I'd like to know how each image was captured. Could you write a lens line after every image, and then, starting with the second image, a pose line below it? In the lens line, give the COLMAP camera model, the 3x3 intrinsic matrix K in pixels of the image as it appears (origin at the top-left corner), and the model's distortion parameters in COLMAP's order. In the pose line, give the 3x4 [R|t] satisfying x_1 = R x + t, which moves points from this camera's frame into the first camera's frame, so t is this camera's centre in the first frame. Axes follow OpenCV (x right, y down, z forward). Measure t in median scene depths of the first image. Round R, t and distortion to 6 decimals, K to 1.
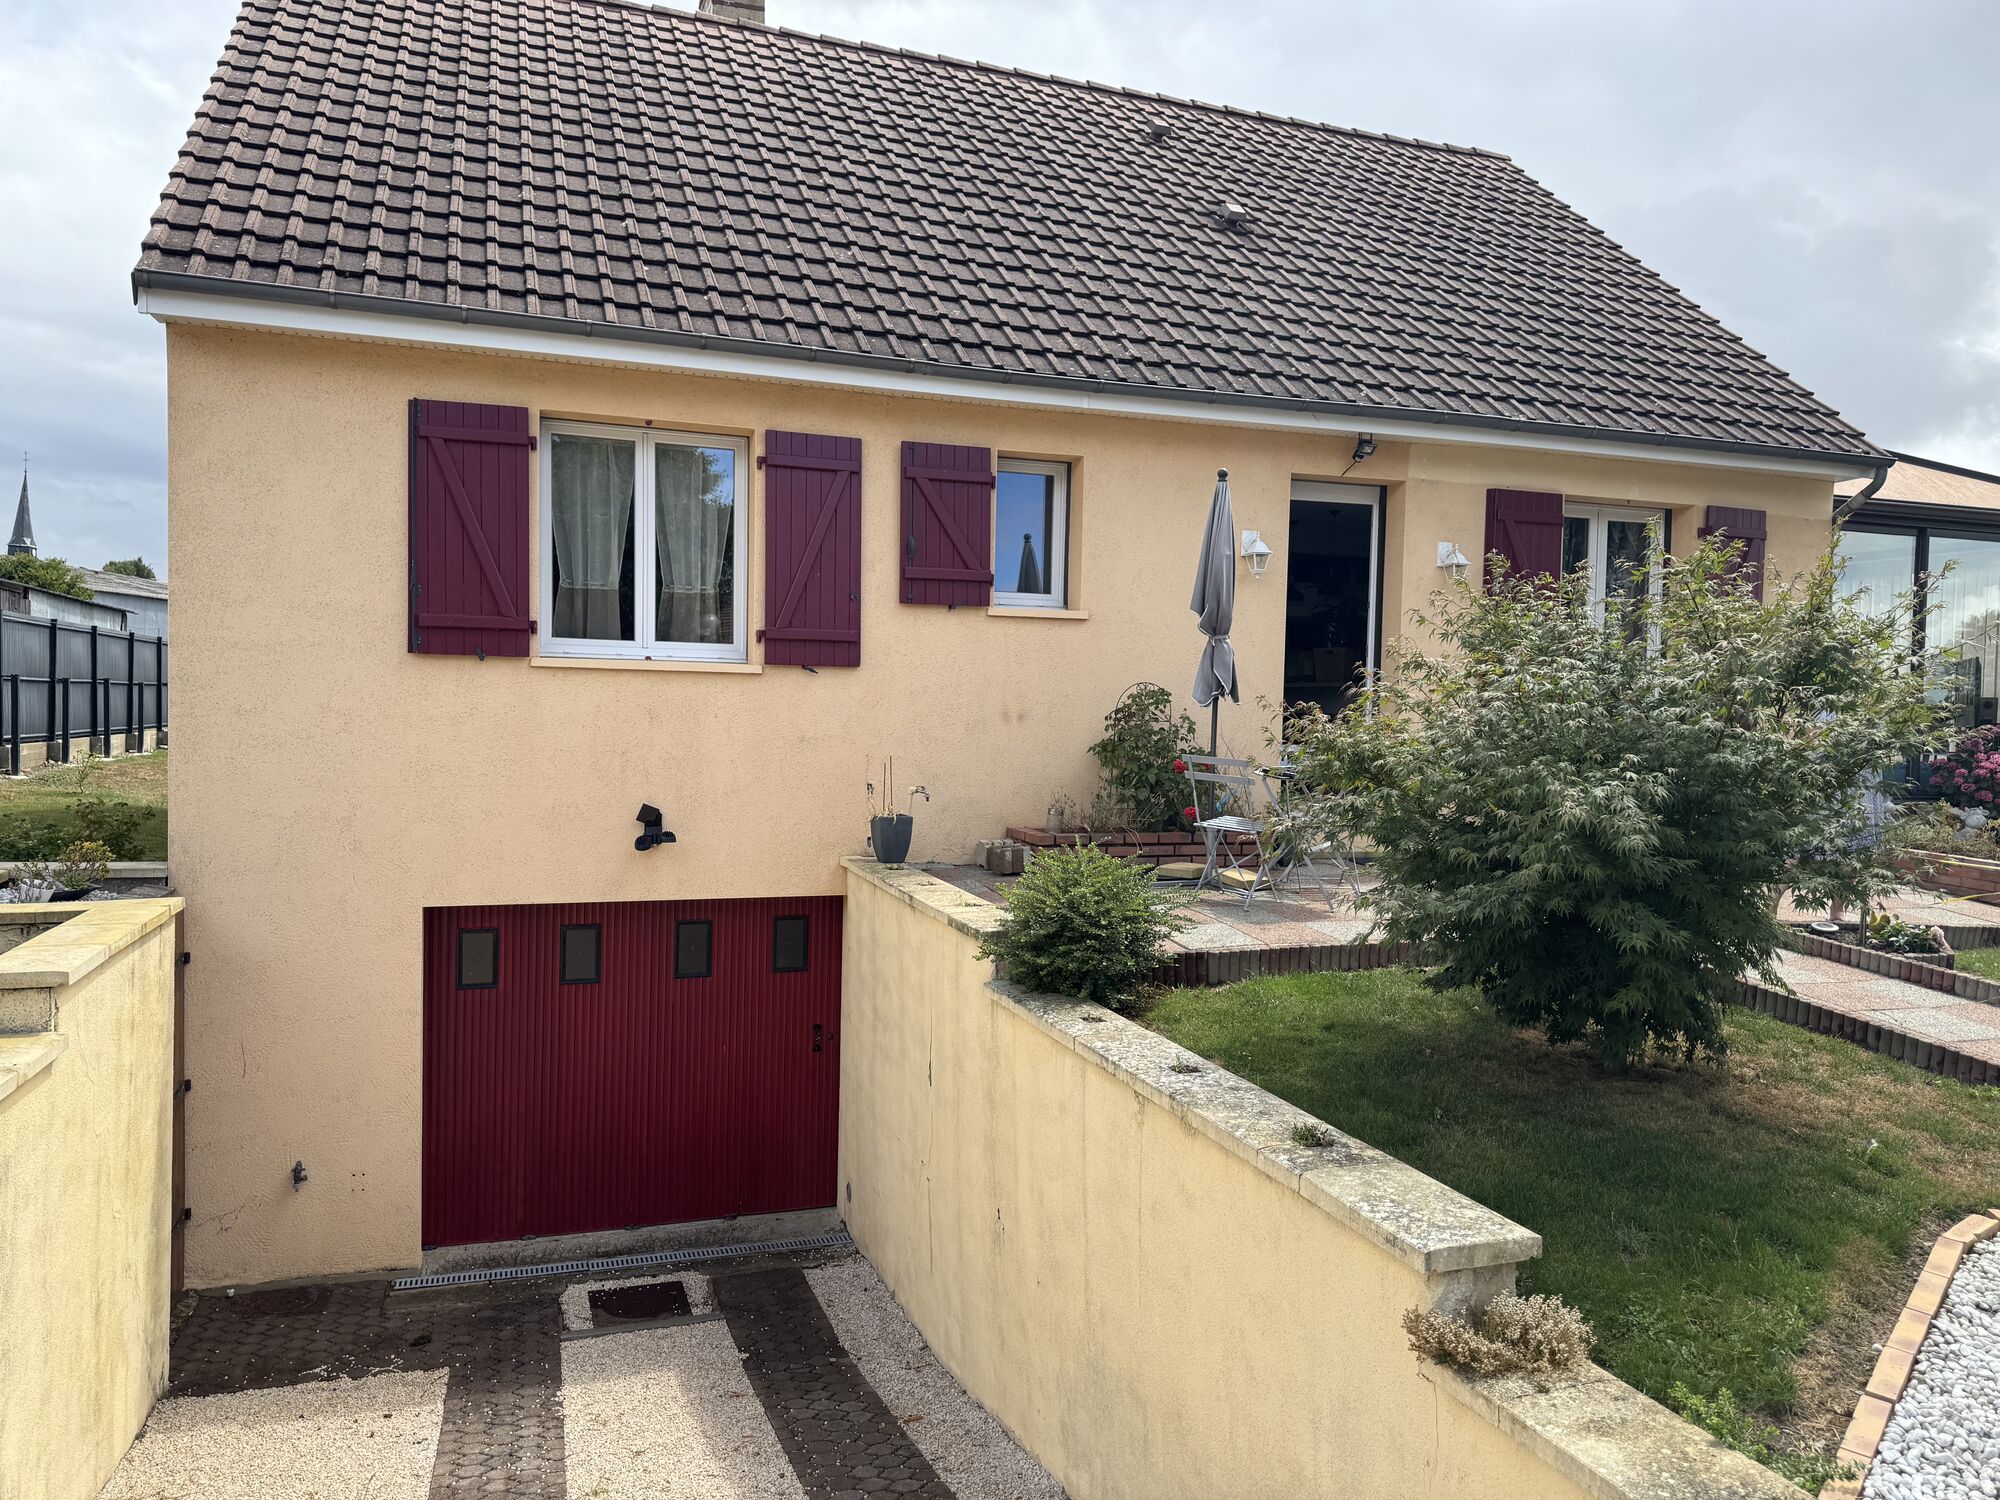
lens RADIAL K [[1421.5, 0, 986.2], [0, 1421.5, 777.2], [0, 0, 1]] dist [0.097272, -0.145329]
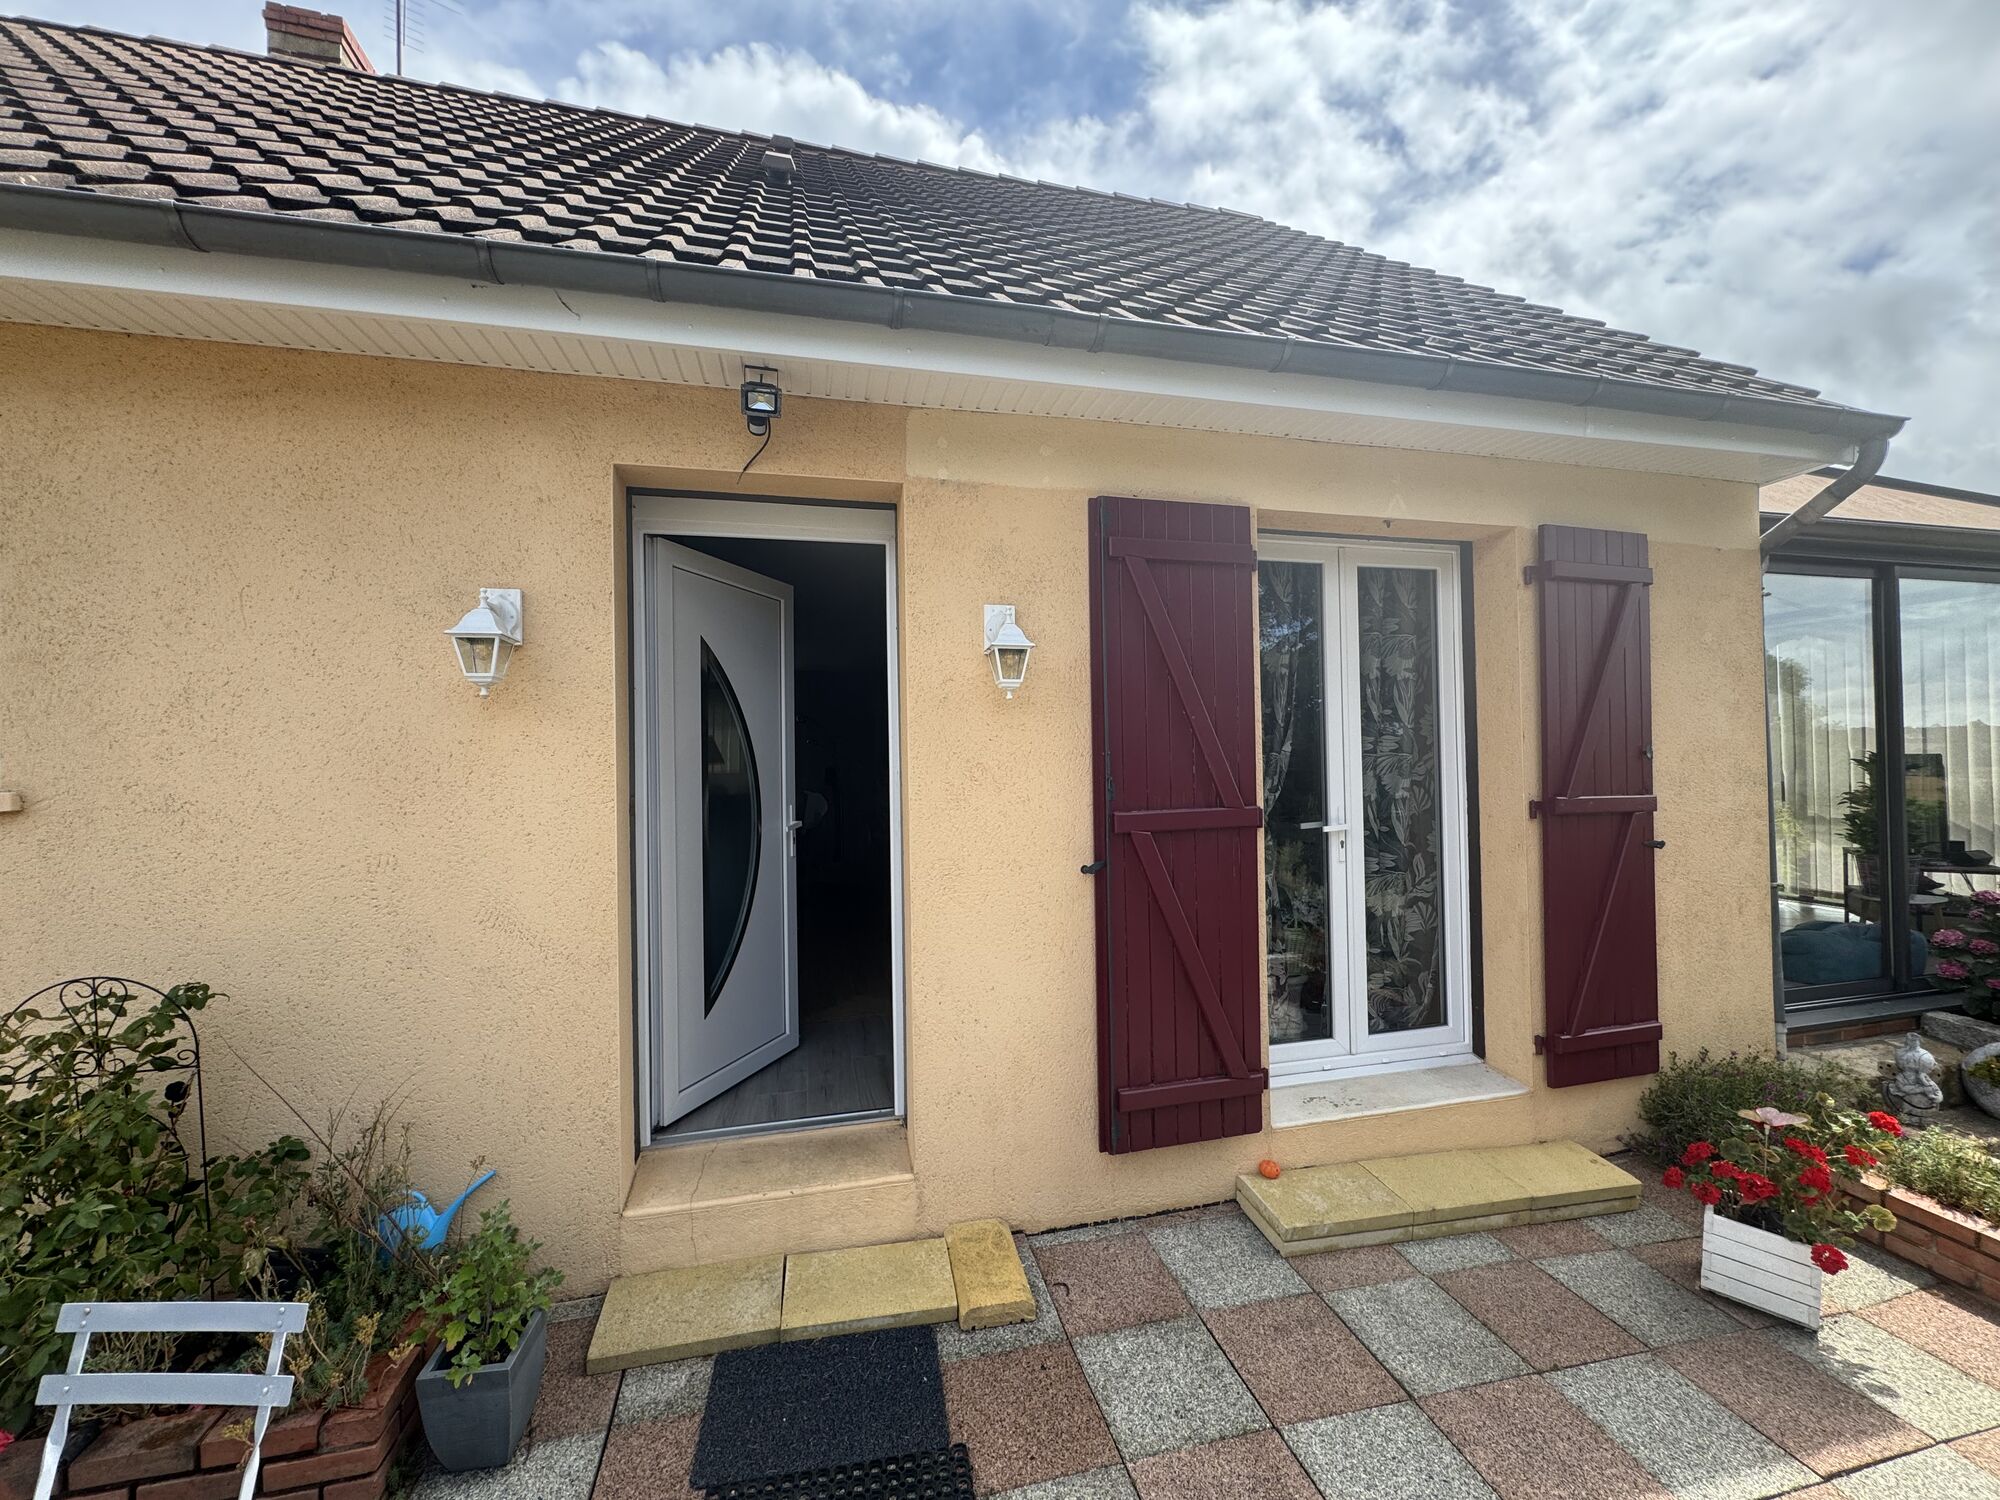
lens RADIAL K [[795.4, 0, 1000.1], [0, 795.4, 754.3], [0, 0, 1]] dist [-0.002466, 0.000465]
pose [[0.995514, -0.034315, -0.088178, 0.405756], [0.029696, 0.998144, -0.053162, -0.116705], [0.089838, 0.050305, 0.994685, 0.871190]]
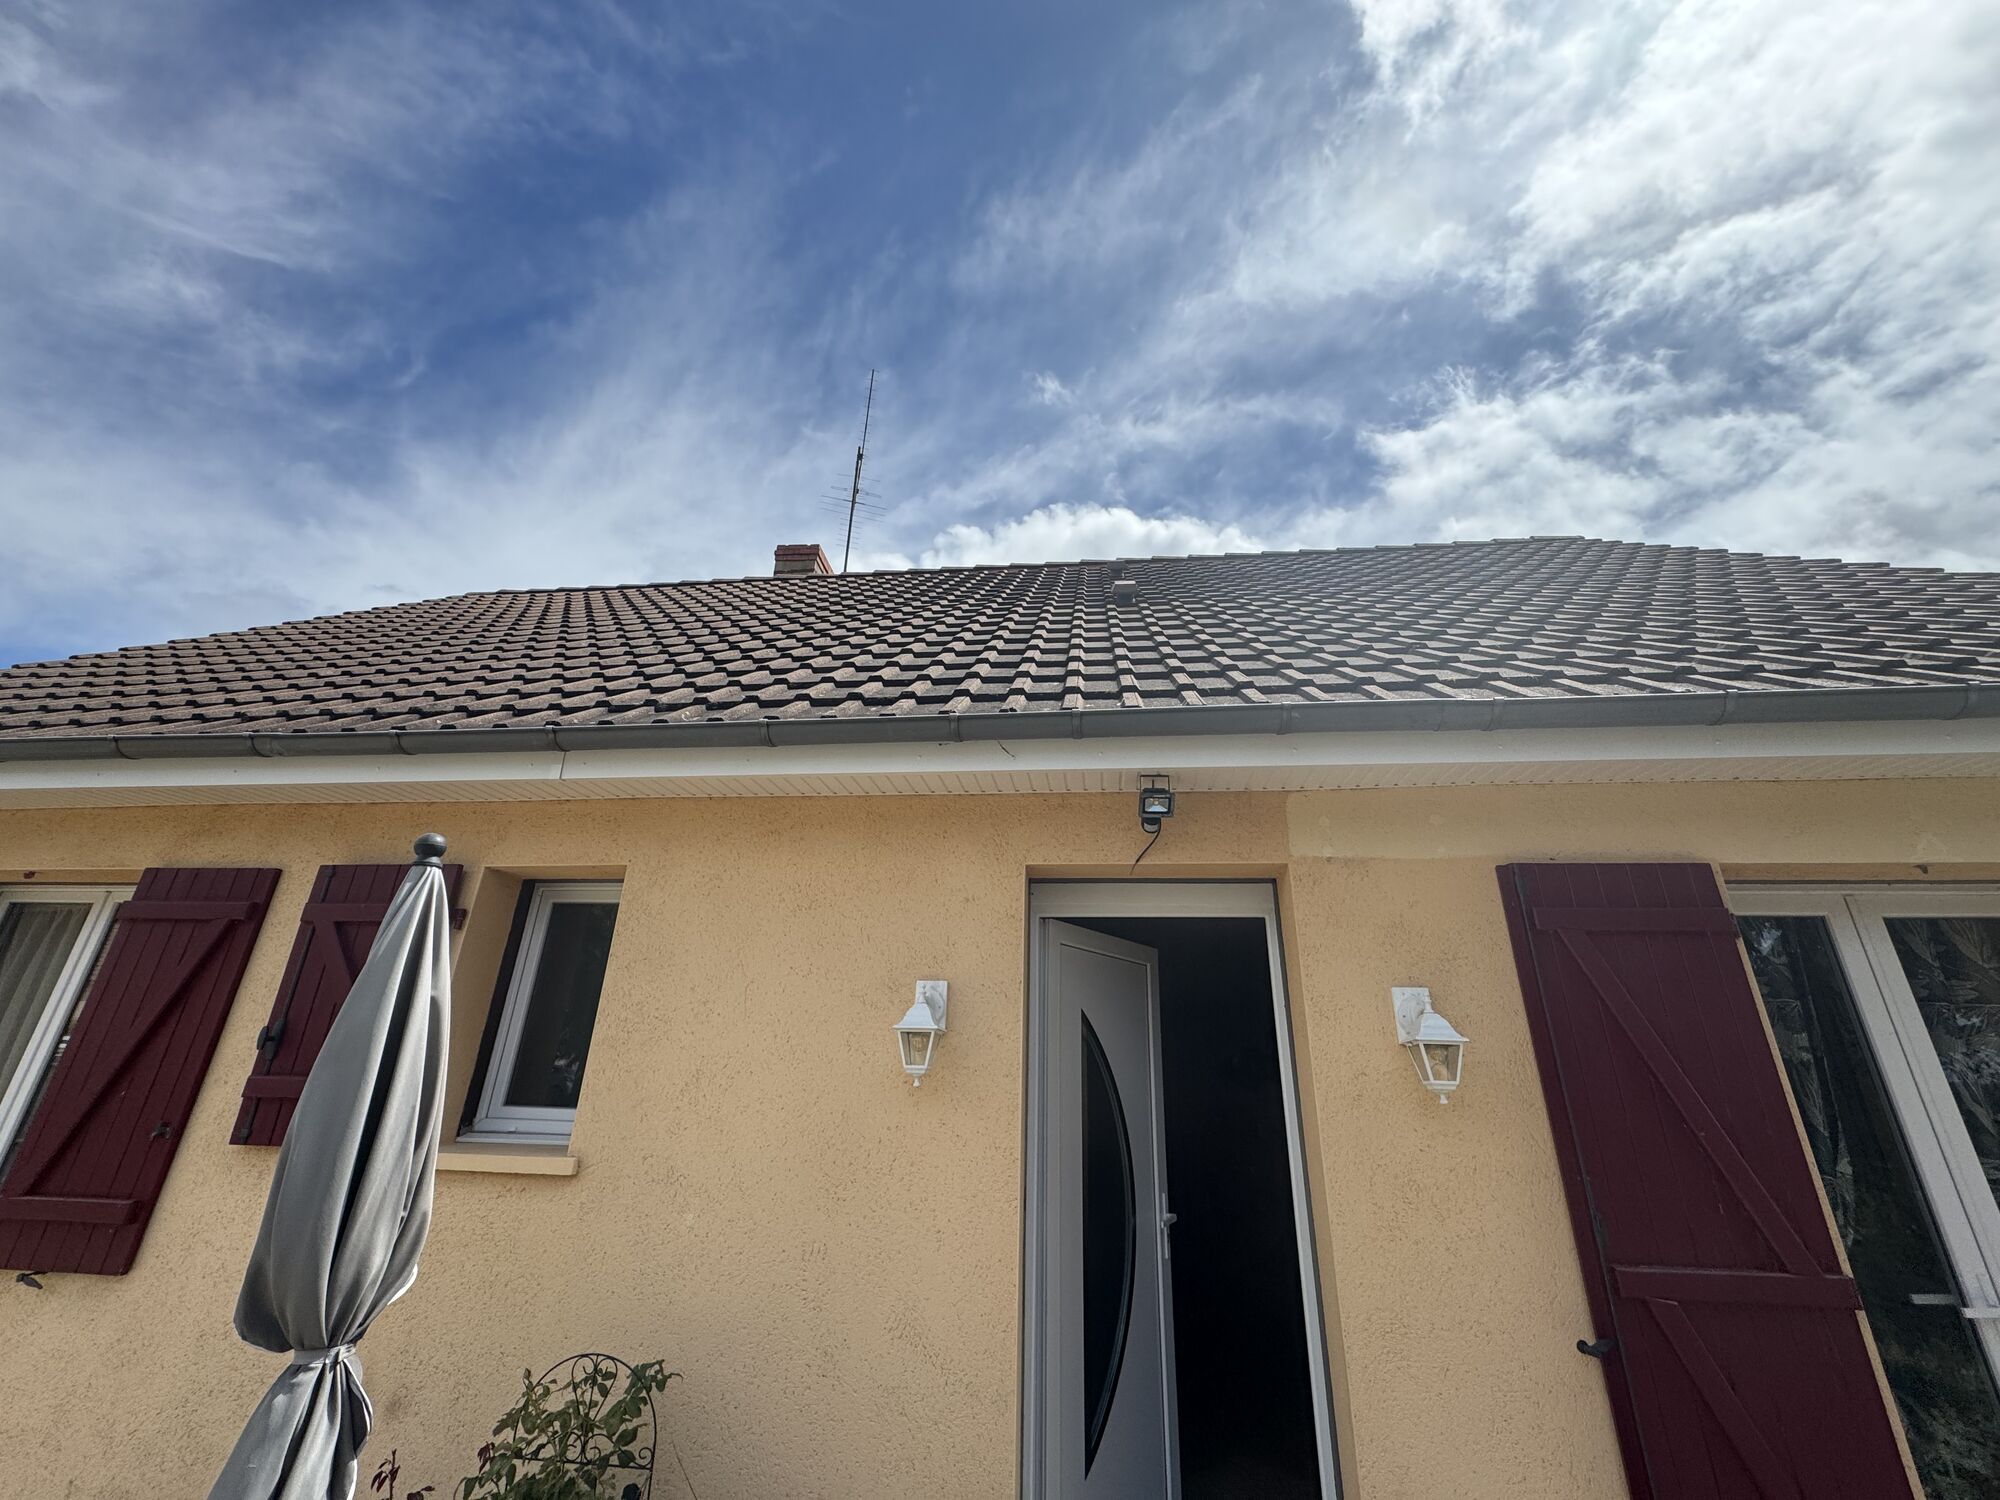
lens RADIAL K [[799.1, 0, 1000.5], [0, 799.1, 753.6], [0, 0, 1]] dist [-0.001615, 0.000231]
pose [[0.901037, -0.158551, -0.403726, 0.375536], [-0.030228, 0.905578, -0.423102, -0.143066], [0.432688, 0.393434, 0.811166, 0.848711]]
